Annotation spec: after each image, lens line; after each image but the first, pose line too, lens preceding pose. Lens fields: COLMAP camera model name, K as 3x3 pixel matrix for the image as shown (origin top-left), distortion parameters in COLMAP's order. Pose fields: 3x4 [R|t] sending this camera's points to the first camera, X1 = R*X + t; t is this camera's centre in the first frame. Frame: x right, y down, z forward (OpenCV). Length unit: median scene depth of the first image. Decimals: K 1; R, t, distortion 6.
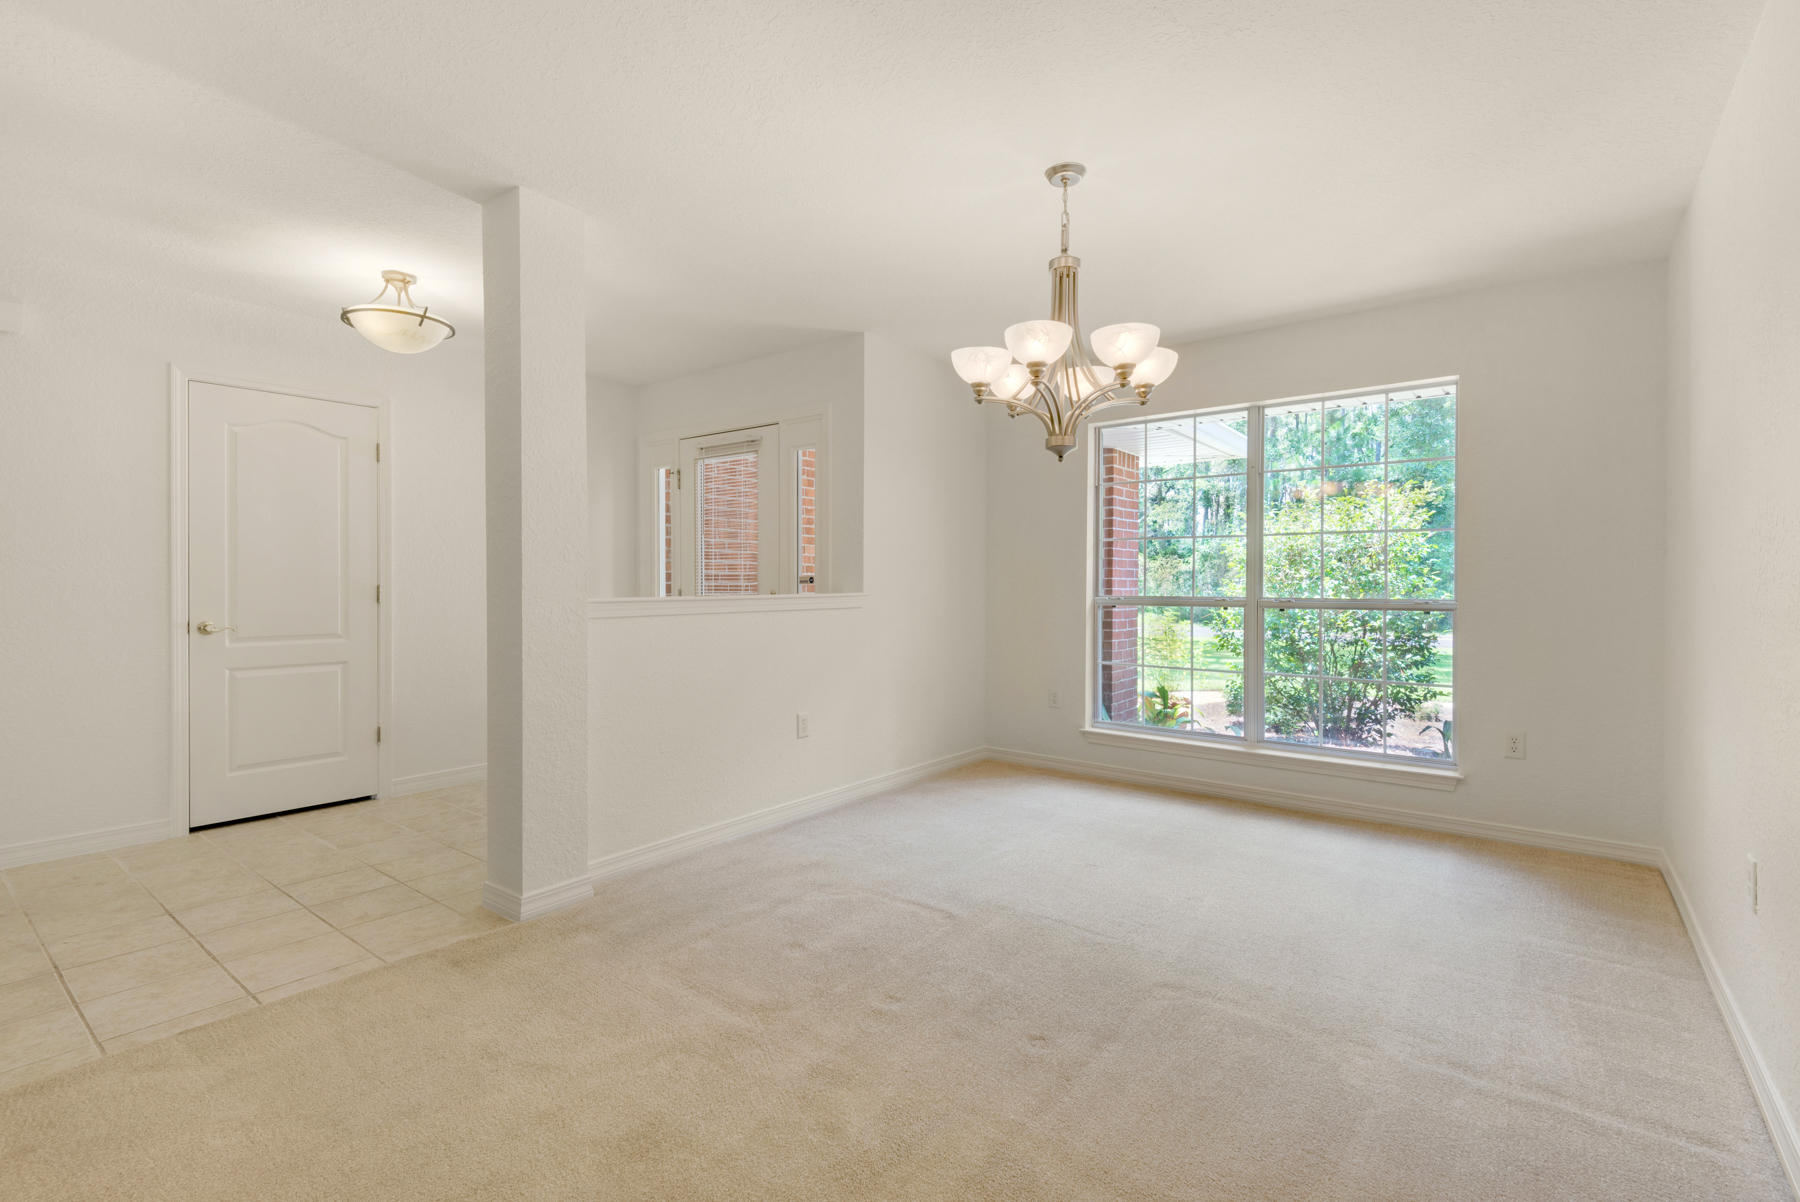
lens RADIAL K [[833.0, 0, 909.8], [0, 833.0, 599.4], [0, 0, 1]] dist [0.032177, -0.014491]
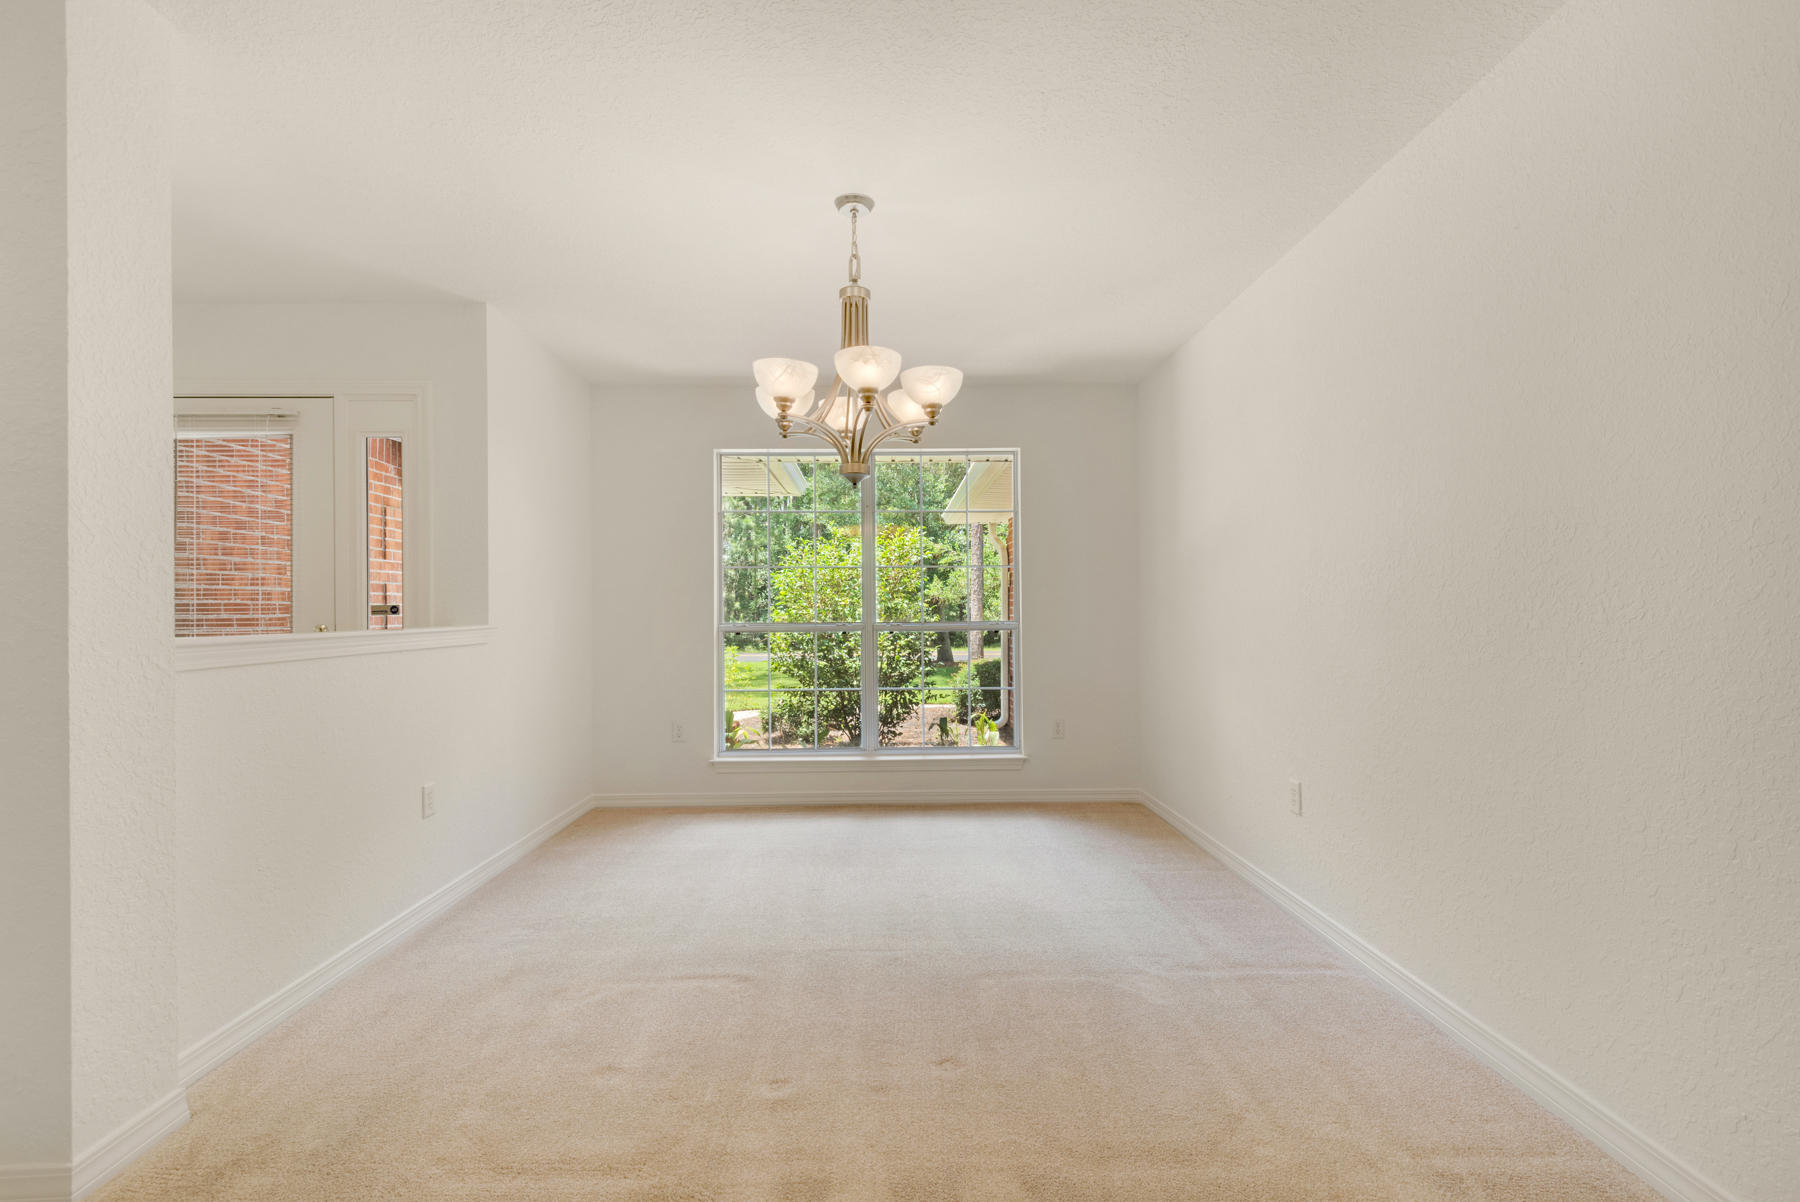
lens RADIAL K [[824.8, 0, 899.4], [0, 824.8, 610.6], [0, 0, 1]] dist [0.036573, -0.015257]
pose [[0.774271, -0.010661, 0.632764, -0.368262], [0.022763, 0.999680, -0.011011, -0.005385], [-0.632445, 0.022929, 0.774266, 0.178883]]
